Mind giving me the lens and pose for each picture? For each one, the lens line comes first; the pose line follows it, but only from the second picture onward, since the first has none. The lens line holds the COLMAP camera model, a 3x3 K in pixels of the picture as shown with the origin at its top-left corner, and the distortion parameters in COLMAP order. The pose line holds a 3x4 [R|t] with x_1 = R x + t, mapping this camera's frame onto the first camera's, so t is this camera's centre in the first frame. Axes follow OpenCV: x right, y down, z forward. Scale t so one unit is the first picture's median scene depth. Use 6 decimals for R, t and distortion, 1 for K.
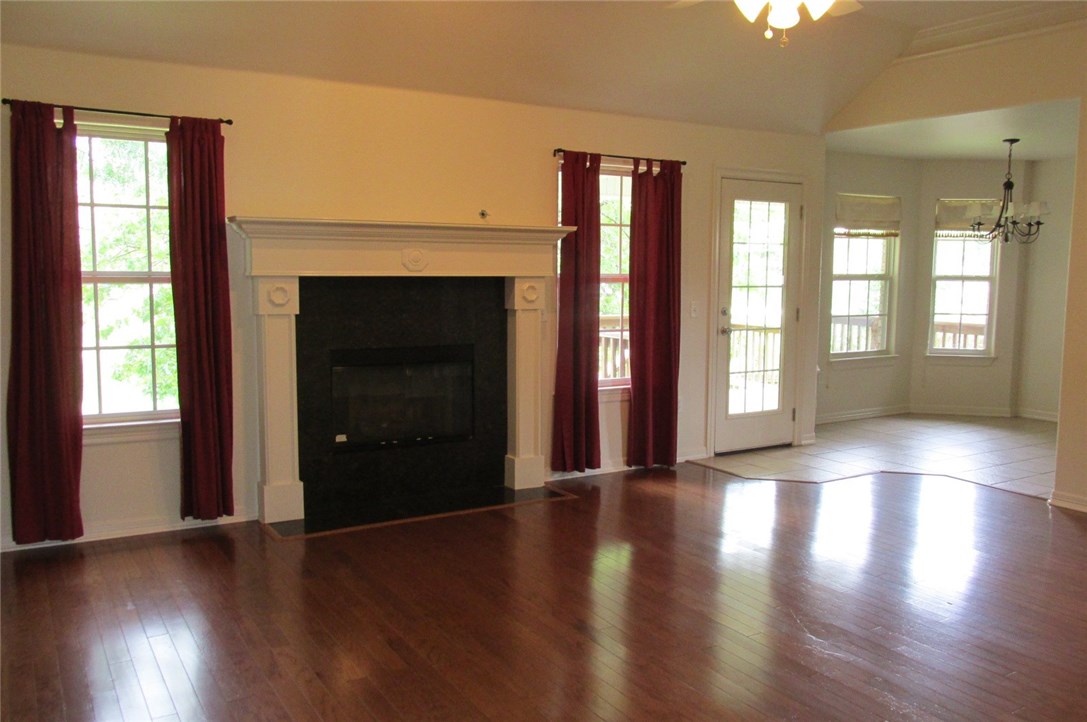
lens RADIAL K [[911.4, 0, 524.4], [0, 911.4, 354.1], [0, 0, 1]] dist [-0.035867, 0.020716]
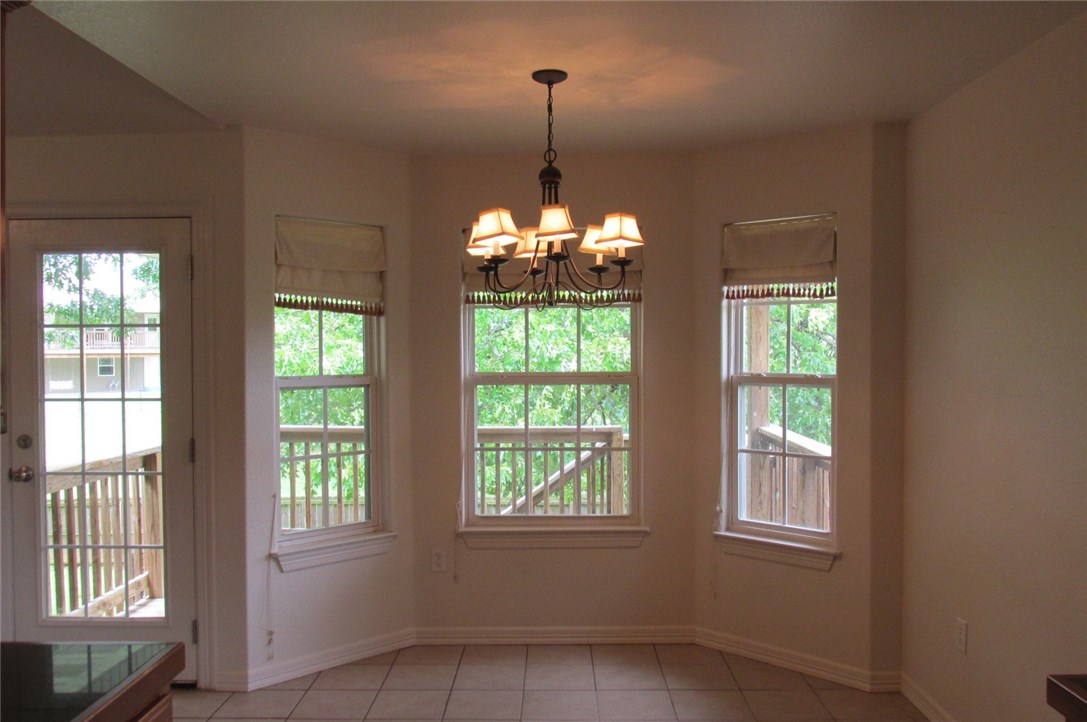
lens RADIAL K [[911.4, 0, 542.3], [0, 911.4, 364.5], [0, 0, 1]] dist [-0.035867, 0.020716]
pose [[0.854885, -0.000177, -0.518818, 0.747932], [-0.040171, 0.996975, -0.066531, -0.065433], [0.517260, 0.077717, 0.852292, 0.616407]]
